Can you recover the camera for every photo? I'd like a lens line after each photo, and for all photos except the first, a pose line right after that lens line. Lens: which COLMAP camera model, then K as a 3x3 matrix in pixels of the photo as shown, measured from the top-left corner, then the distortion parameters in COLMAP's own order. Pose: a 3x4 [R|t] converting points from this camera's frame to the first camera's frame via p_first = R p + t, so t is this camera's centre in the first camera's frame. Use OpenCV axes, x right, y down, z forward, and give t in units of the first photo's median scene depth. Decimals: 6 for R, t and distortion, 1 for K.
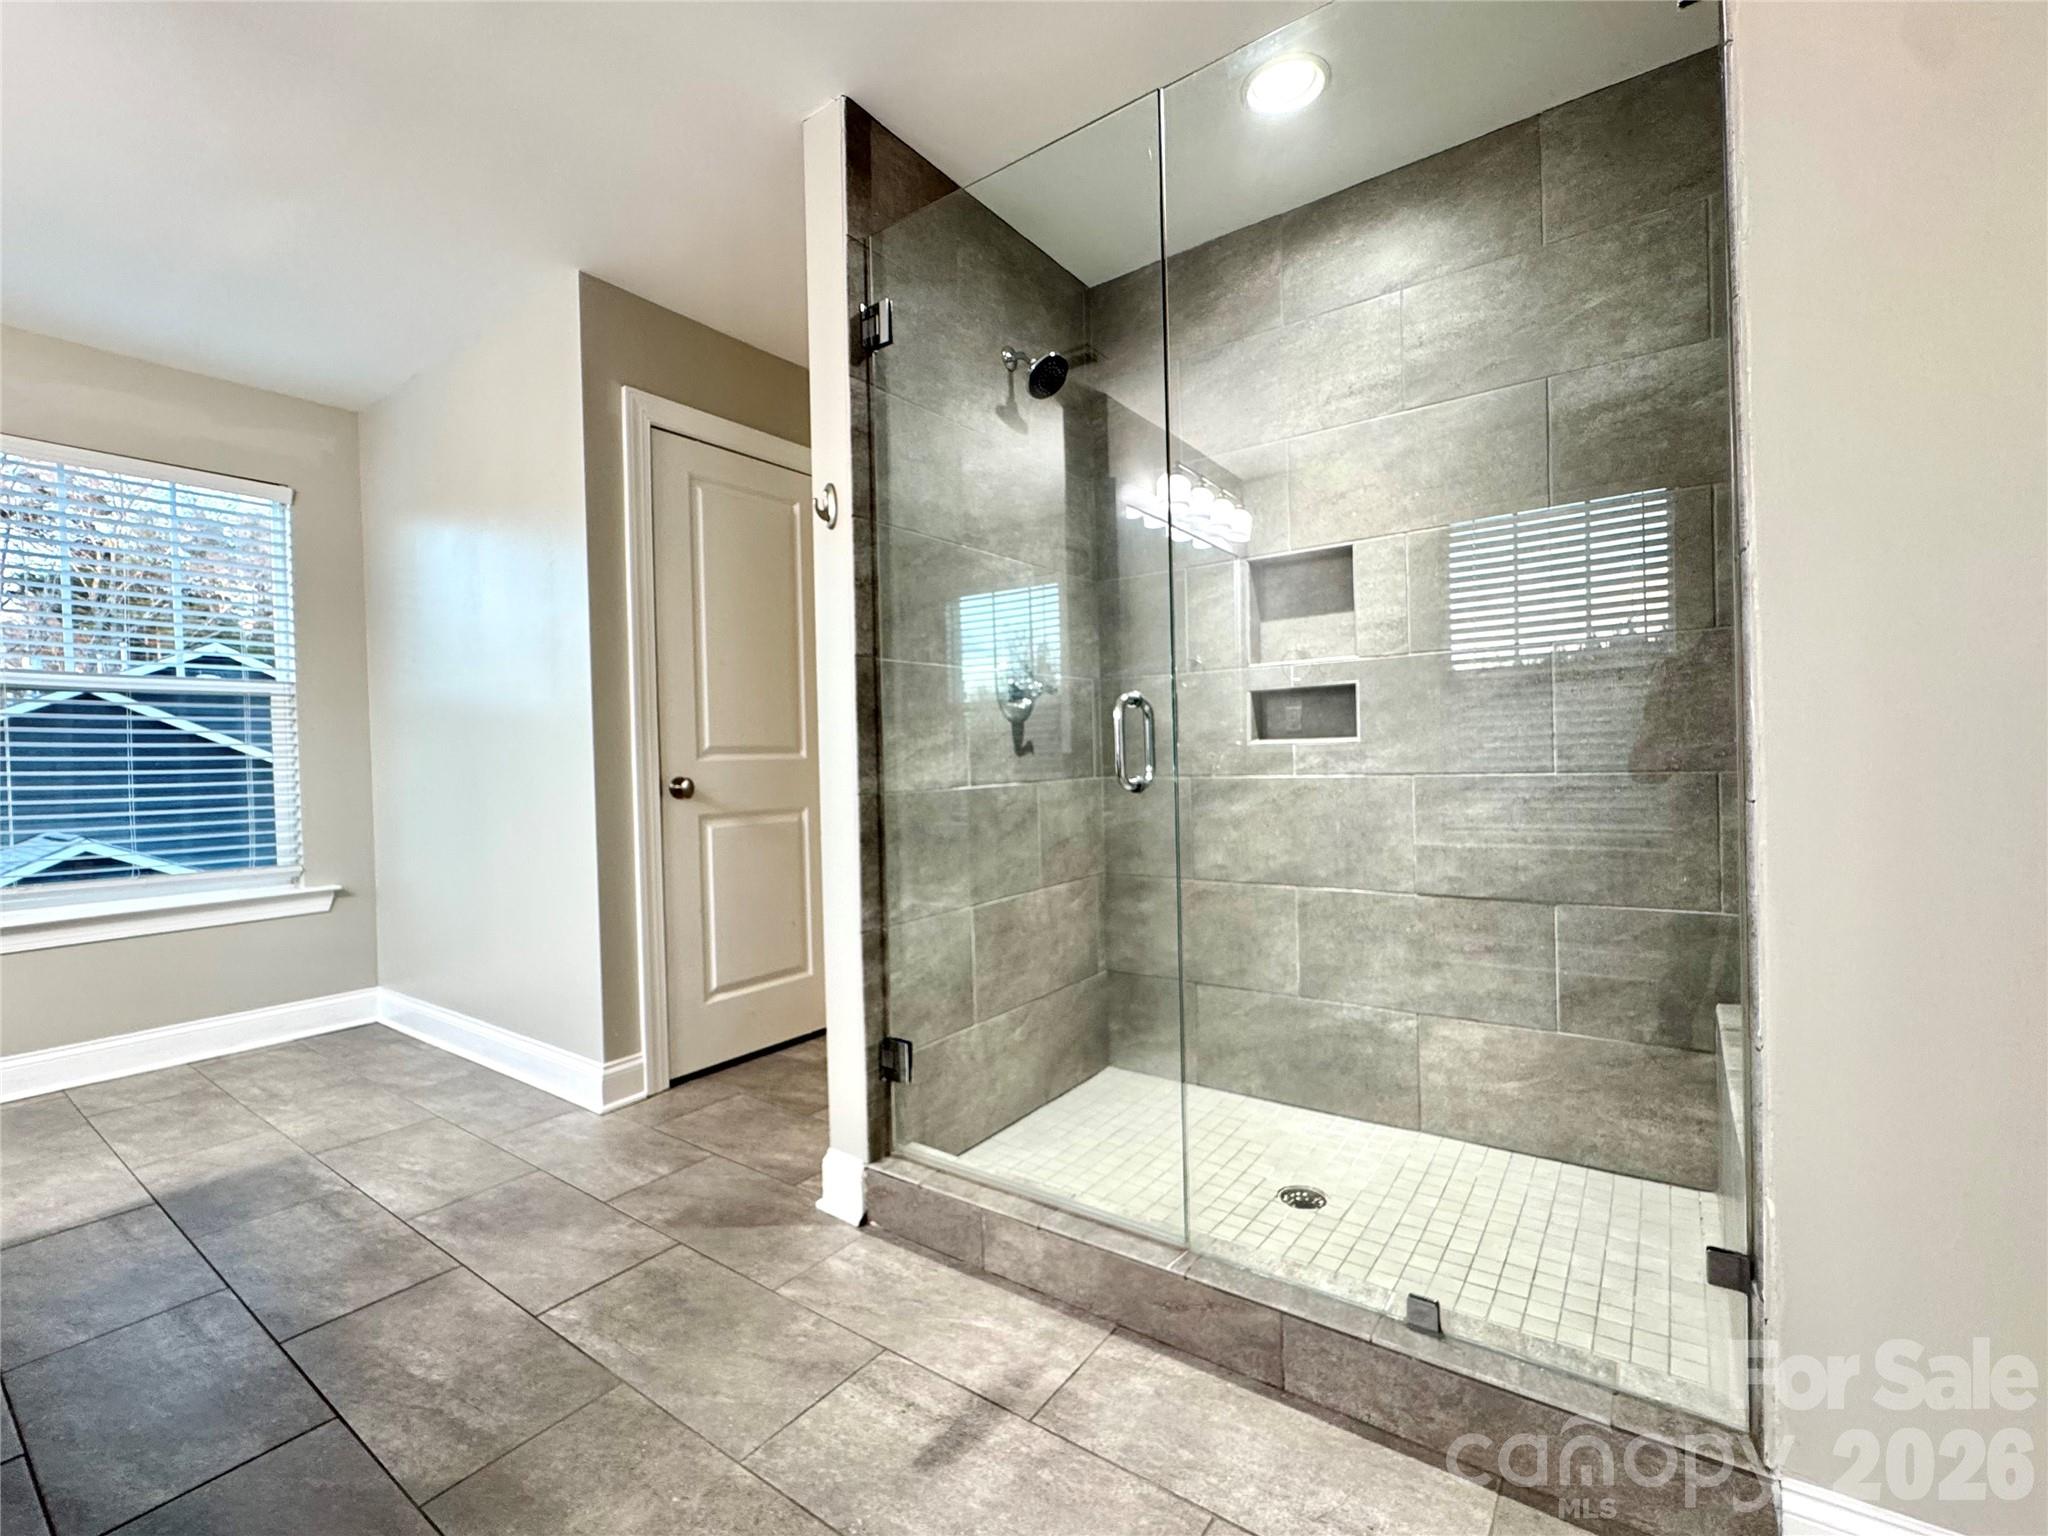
lens RADIAL K [[888.1, 0, 1019.5], [0, 888.1, 769.9], [0, 0, 1]] dist [-0.002183, -0.000567]
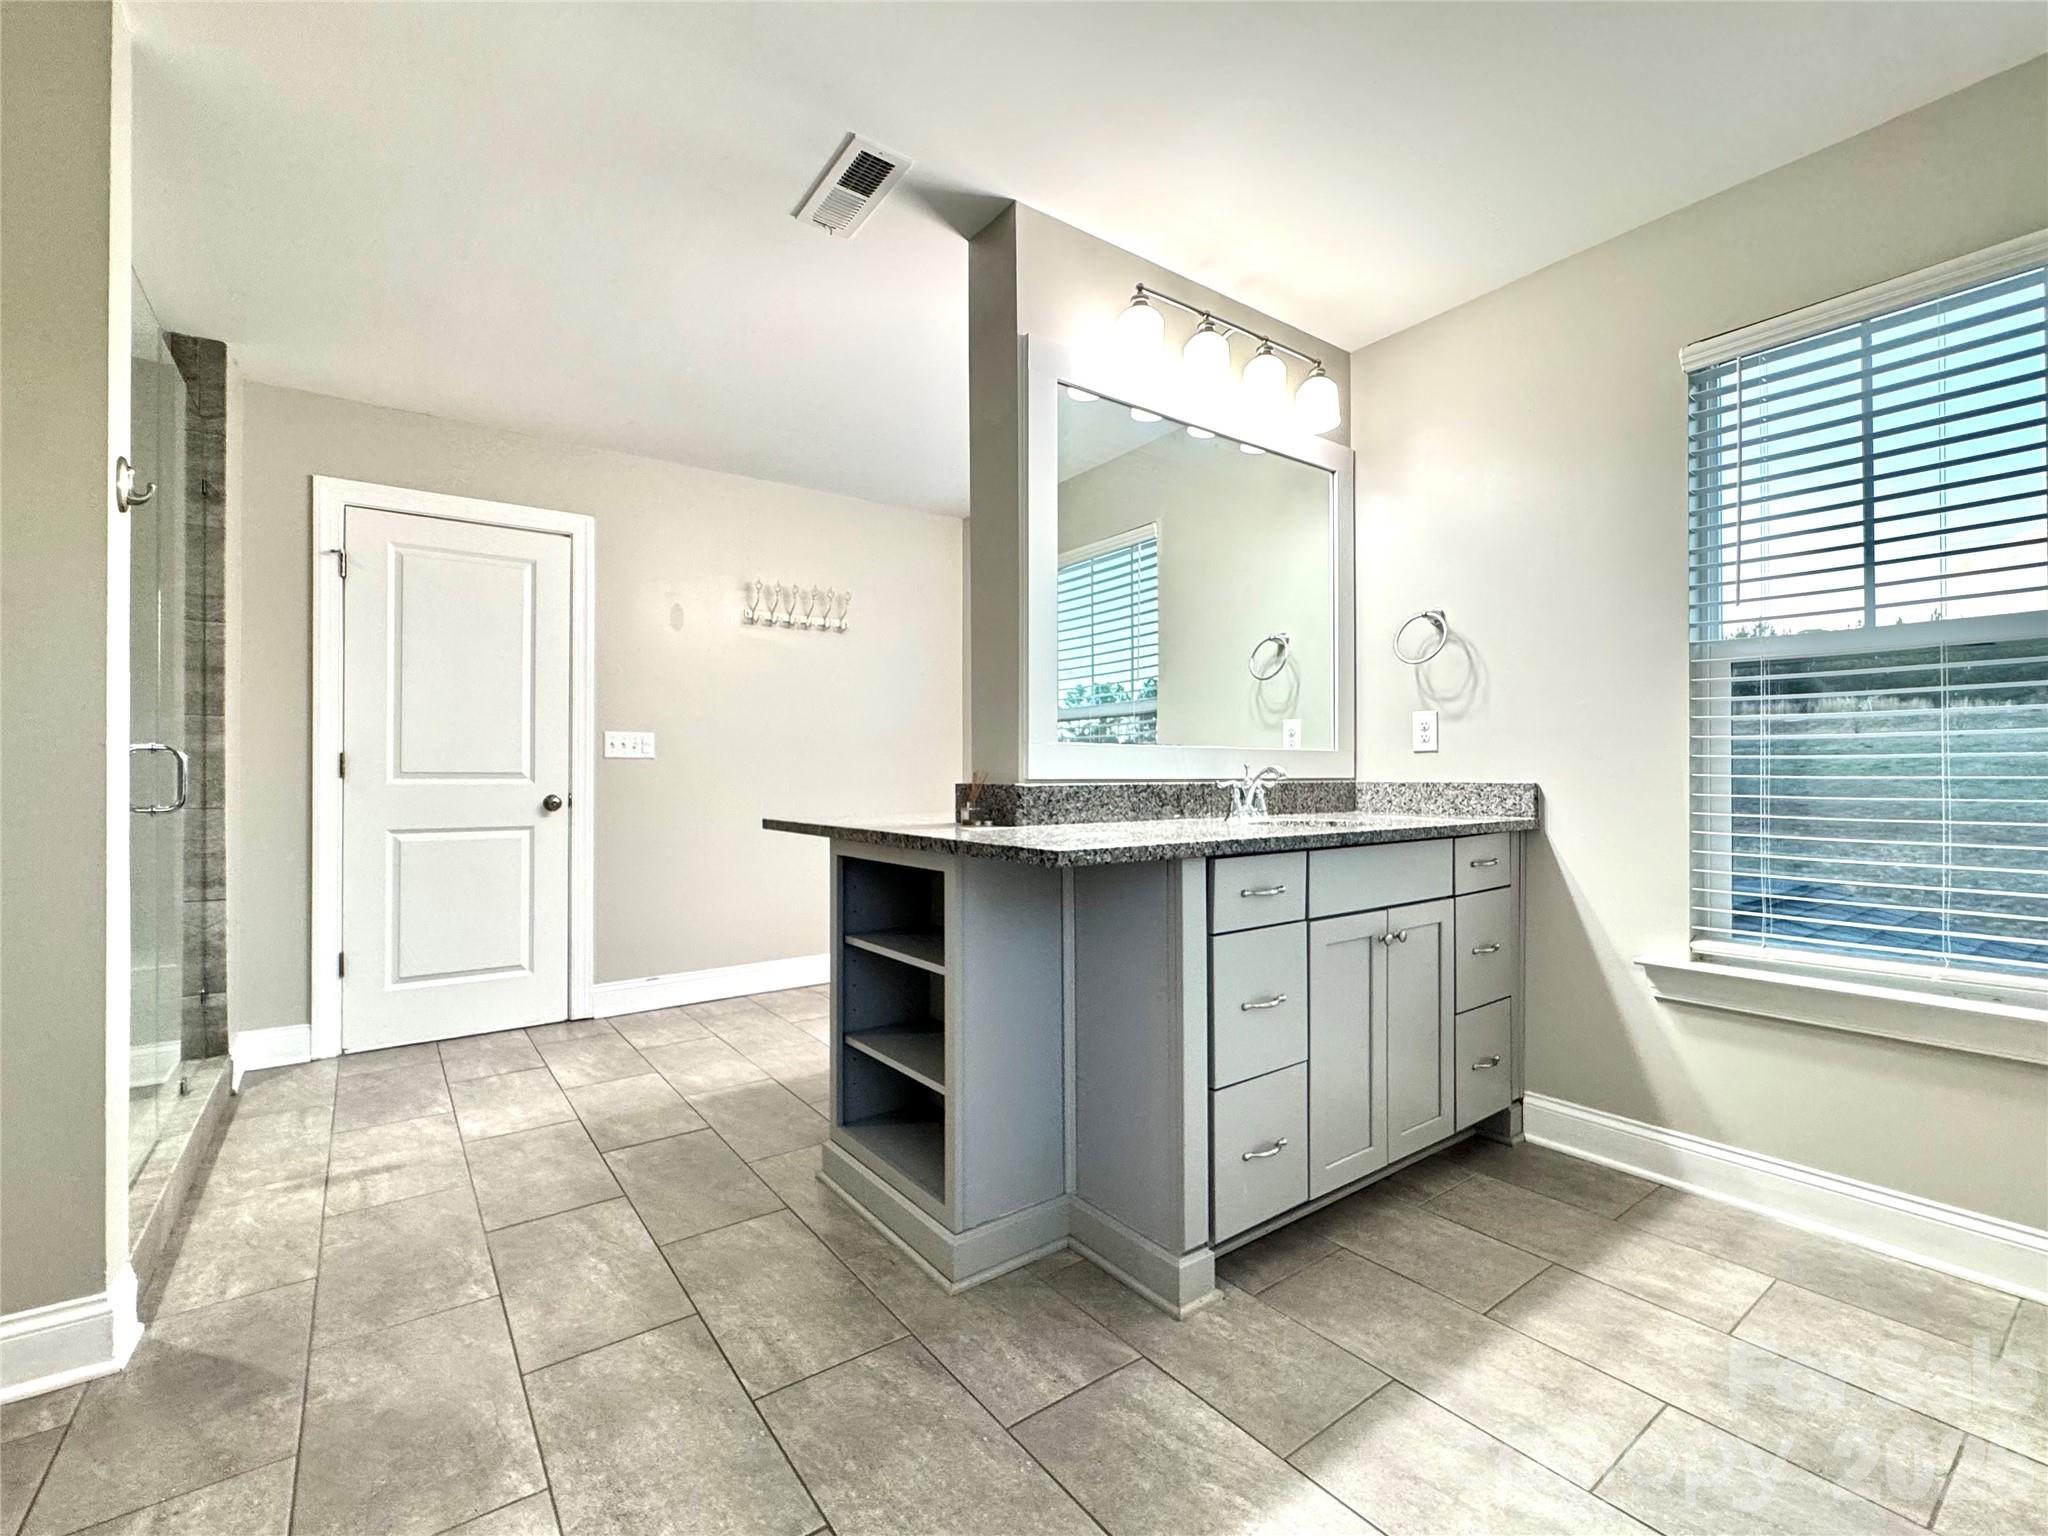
lens RADIAL K [[888.1, 0, 1022.1], [0, 888.1, 767.6], [0, 0, 1]] dist [-0.002183, -0.000567]
pose [[-0.951873, 0.029674, 0.305052, -1.233655], [0.030451, 0.999534, -0.002212, -0.004734], [-0.304975, 0.007184, -0.952333, 1.504184]]
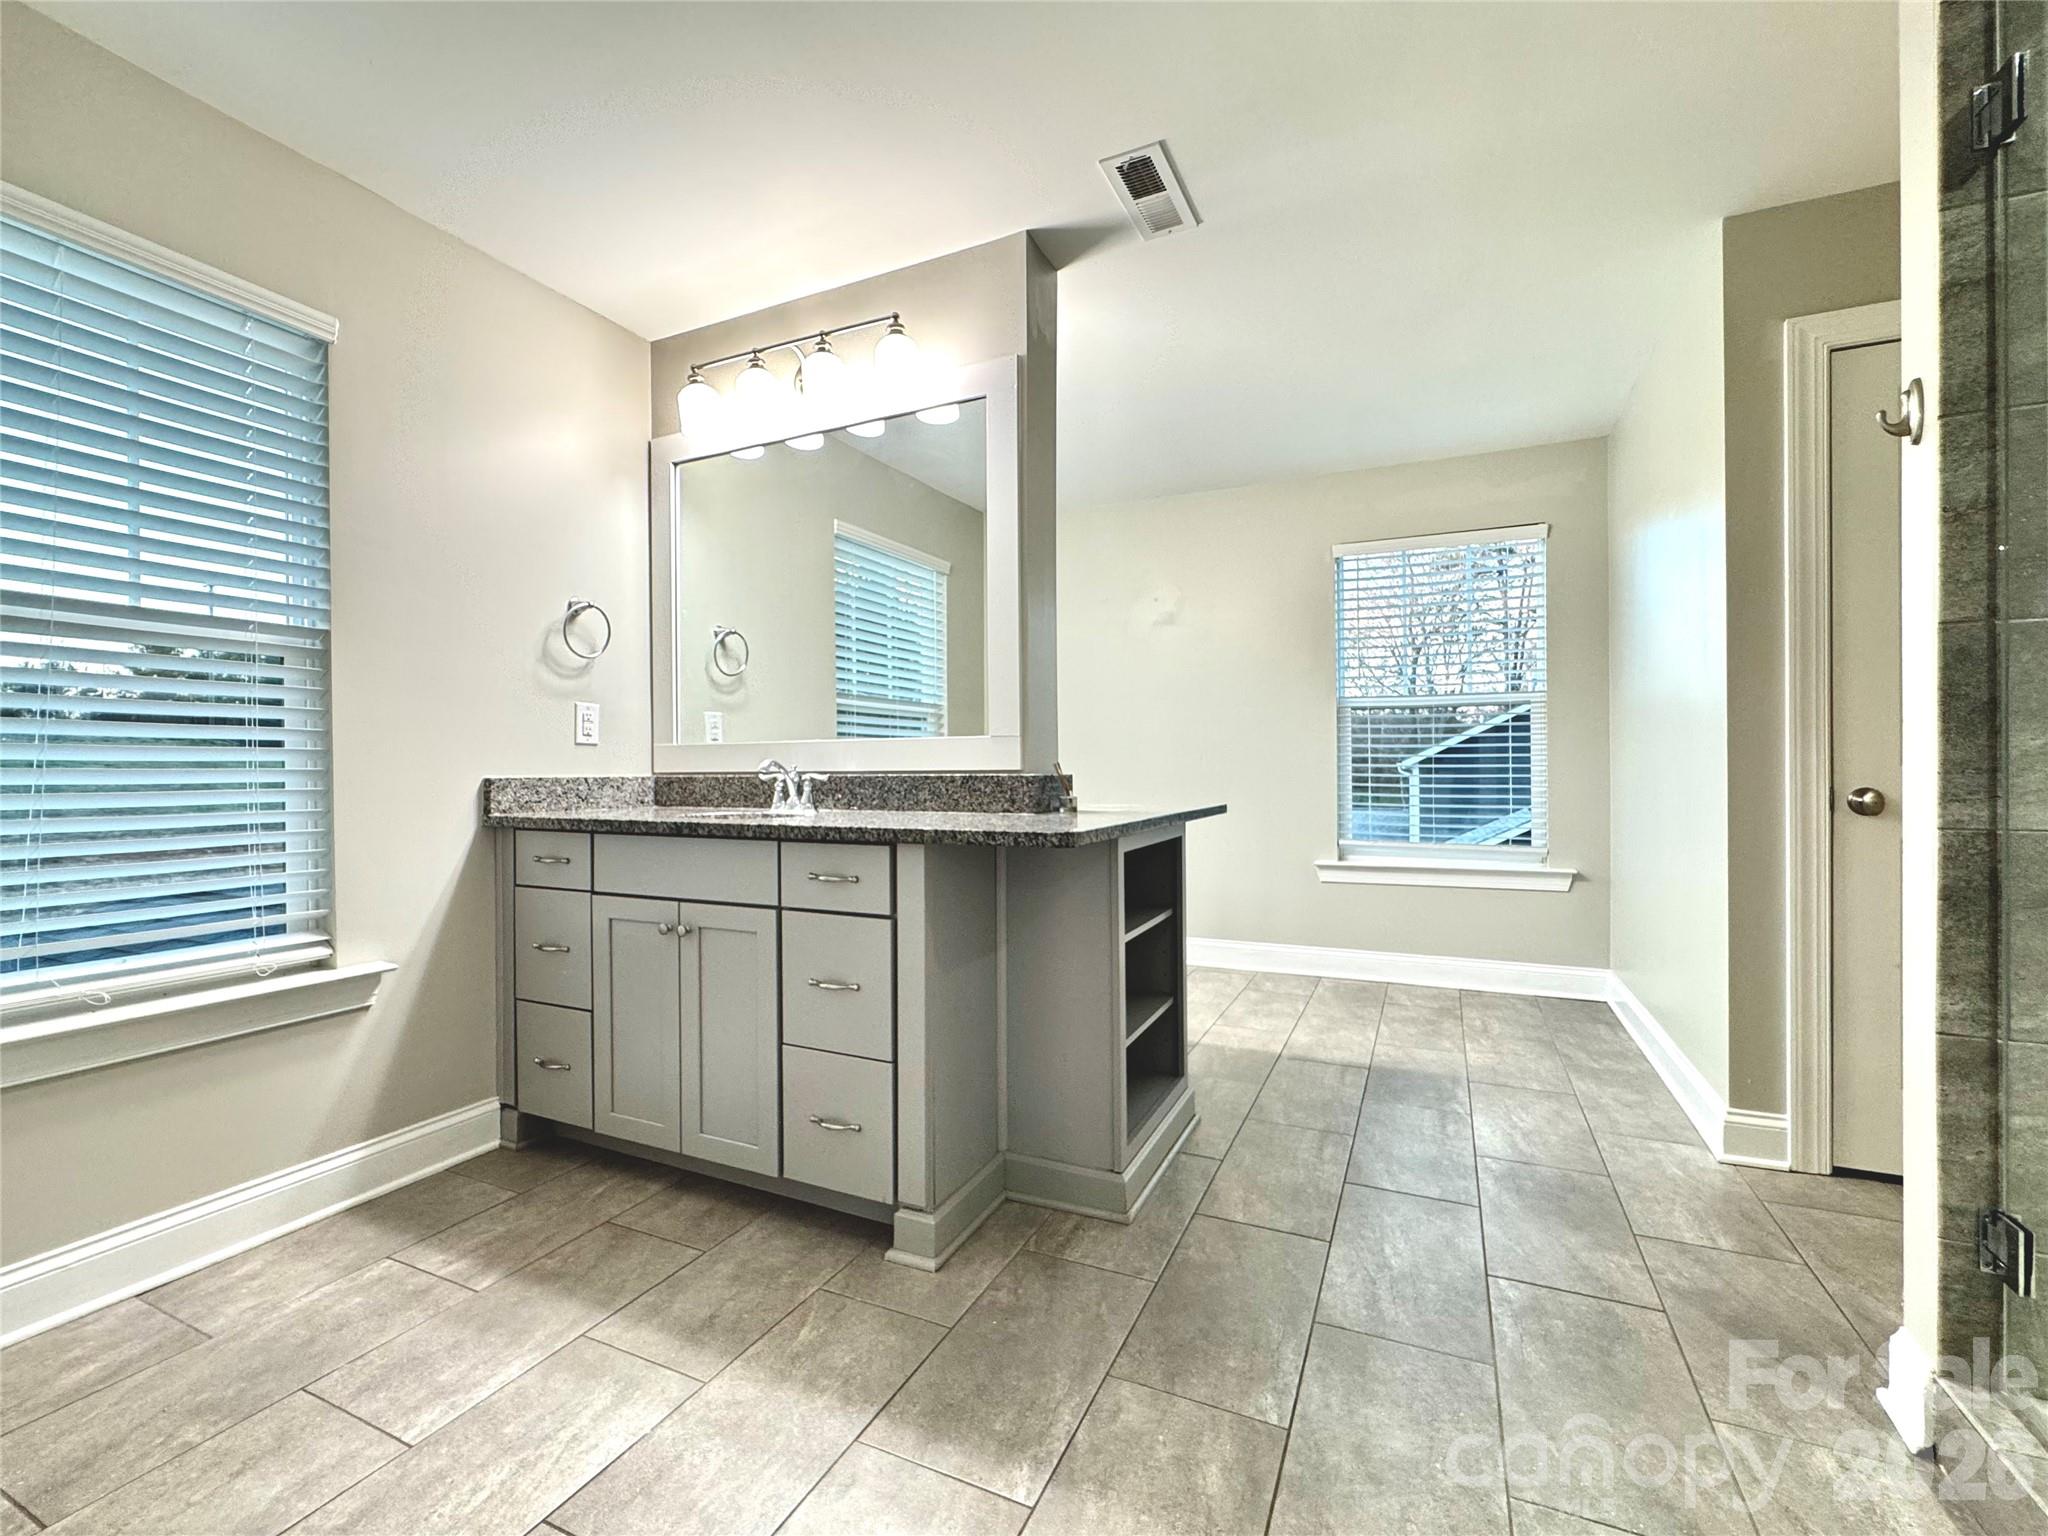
lens RADIAL K [[888.1, 0, 1024.0], [0, 888.1, 767.8], [0, 0, 1]] dist [-0.002183, -0.000567]
pose [[0.191239, 0.023685, -0.981258, 0.335137], [-0.013006, 0.999682, 0.021595, -0.023201], [0.981457, 0.008632, 0.191487, 0.180324]]
